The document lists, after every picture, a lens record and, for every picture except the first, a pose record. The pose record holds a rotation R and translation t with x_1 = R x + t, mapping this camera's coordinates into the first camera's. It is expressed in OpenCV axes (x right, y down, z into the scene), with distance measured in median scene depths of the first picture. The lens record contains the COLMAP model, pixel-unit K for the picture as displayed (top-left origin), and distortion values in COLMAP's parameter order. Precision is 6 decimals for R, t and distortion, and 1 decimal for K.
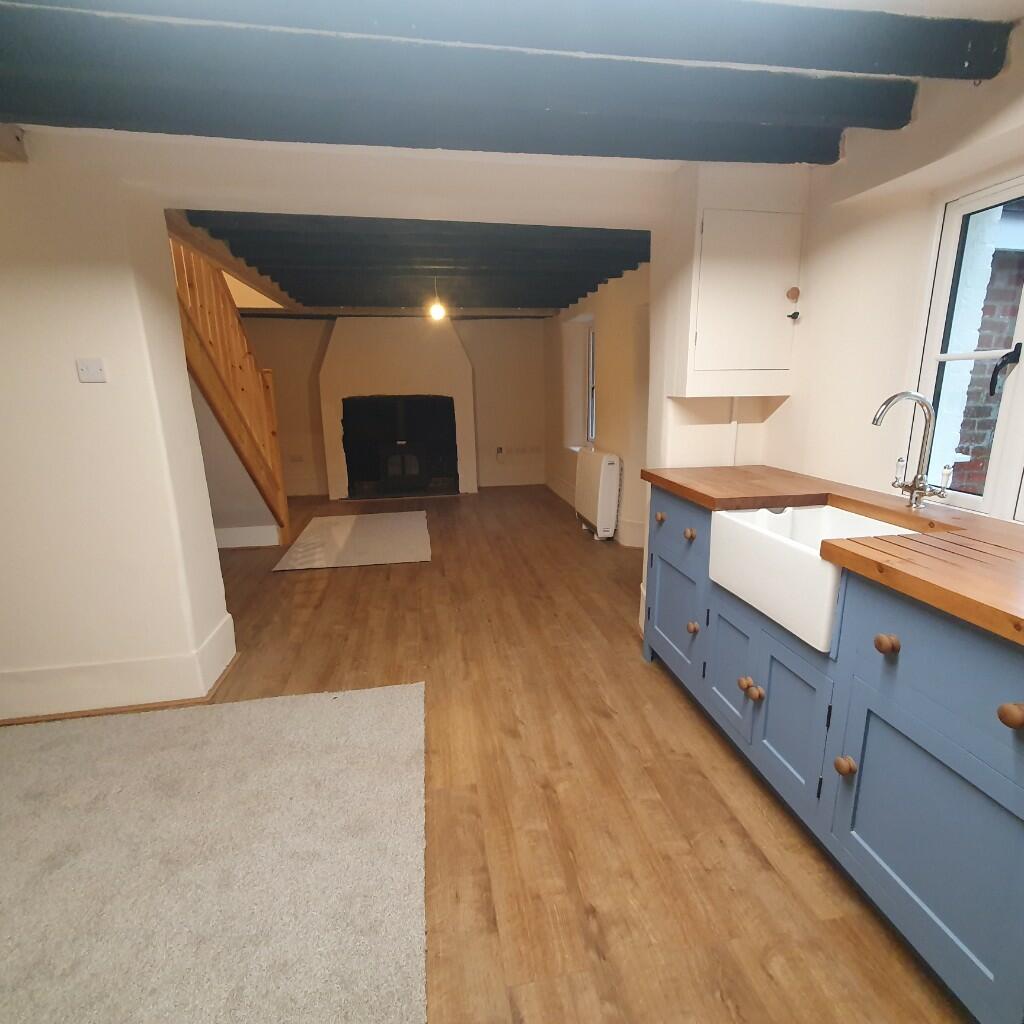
lens RADIAL K [[537.3, 0, 520.2], [0, 537.3, 507.7], [0, 0, 1]] dist [0.004564, 0.001201]
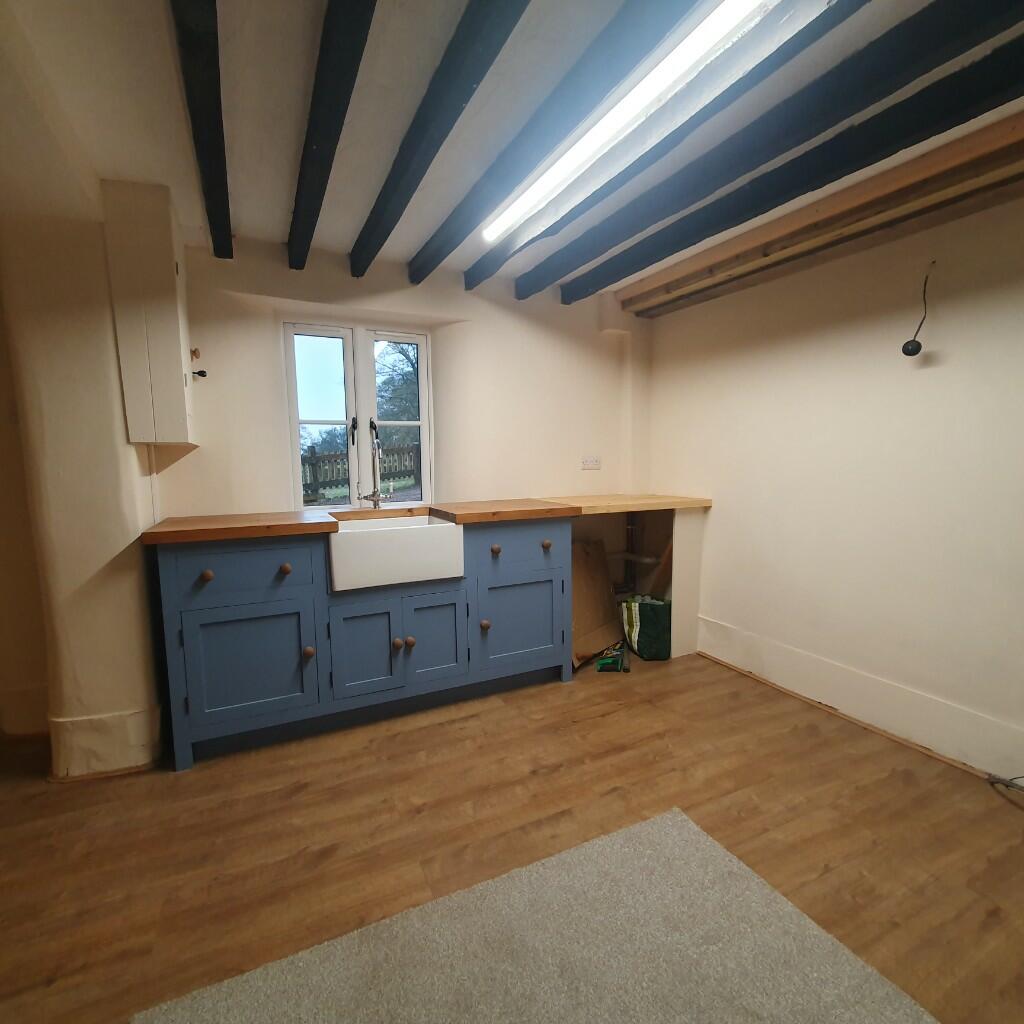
lens RADIAL K [[537.3, 0, 520.2], [0, 537.3, 513.6], [0, 0, 1]] dist [0.004564, 0.001201]
pose [[-0.265002, -0.087885, 0.960234, -0.741701], [0.235309, 0.959836, 0.152789, -0.100481], [-0.935095, 0.266442, -0.233678, 0.730953]]
